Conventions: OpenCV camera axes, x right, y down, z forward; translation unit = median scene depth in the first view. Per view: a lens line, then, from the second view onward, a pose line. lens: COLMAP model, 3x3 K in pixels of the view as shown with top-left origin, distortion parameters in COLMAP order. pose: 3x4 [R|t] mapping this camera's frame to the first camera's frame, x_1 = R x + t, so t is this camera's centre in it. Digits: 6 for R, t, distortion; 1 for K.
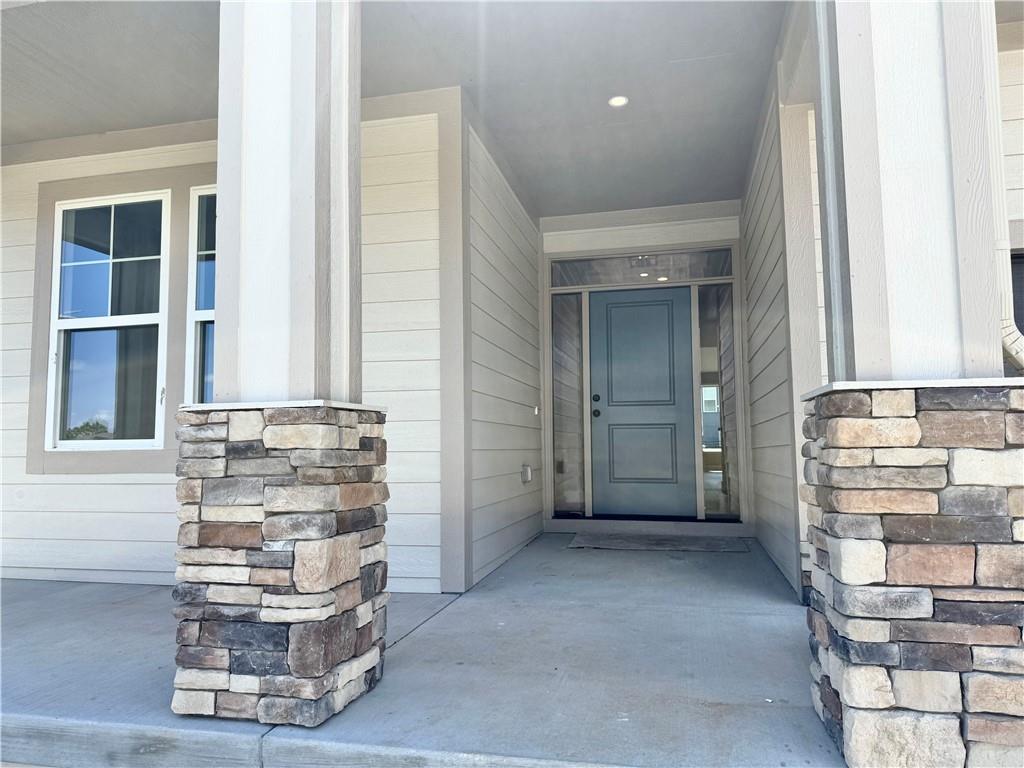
lens RADIAL K [[730.0, 0, 513.0], [0, 730.0, 388.7], [0, 0, 1]] dist [0.002763, 0.000734]
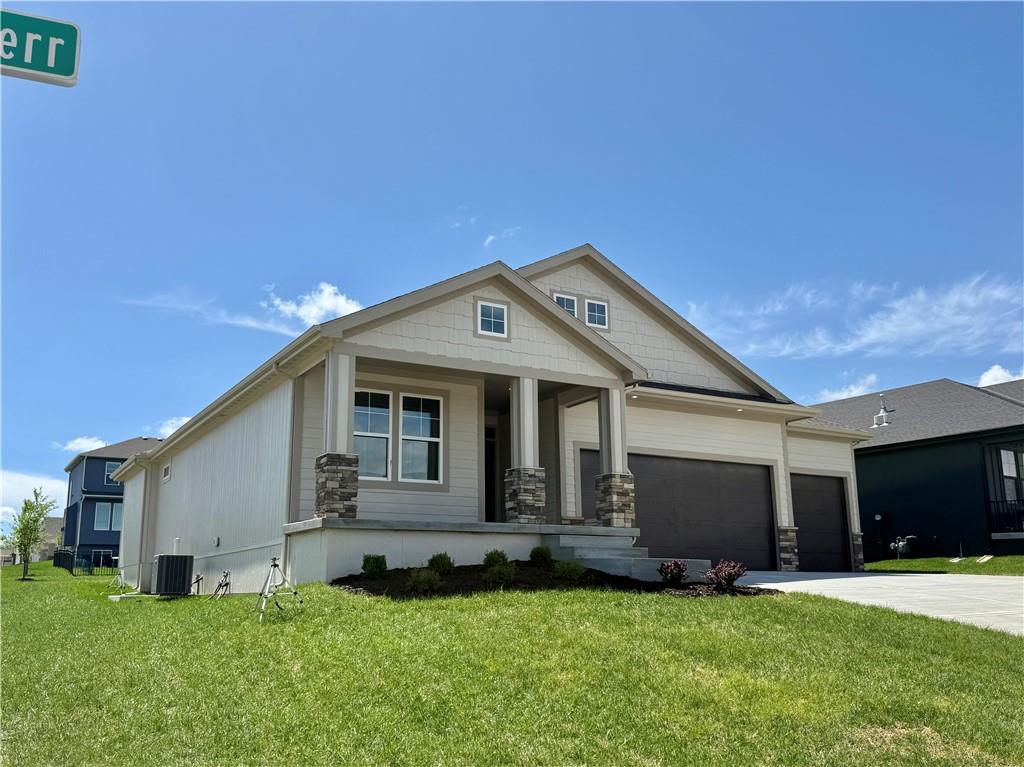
lens RADIAL K [[914.5, 0, 510.6], [0, 914.5, 384.4], [0, 0, 1]] dist [0.002309, 0.000132]
pose [[0.725975, 0.159323, 0.669012, -5.387117], [-0.056456, 0.983318, -0.172910, 0.628312], [-0.685400, 0.087758, 0.722859, -4.077259]]
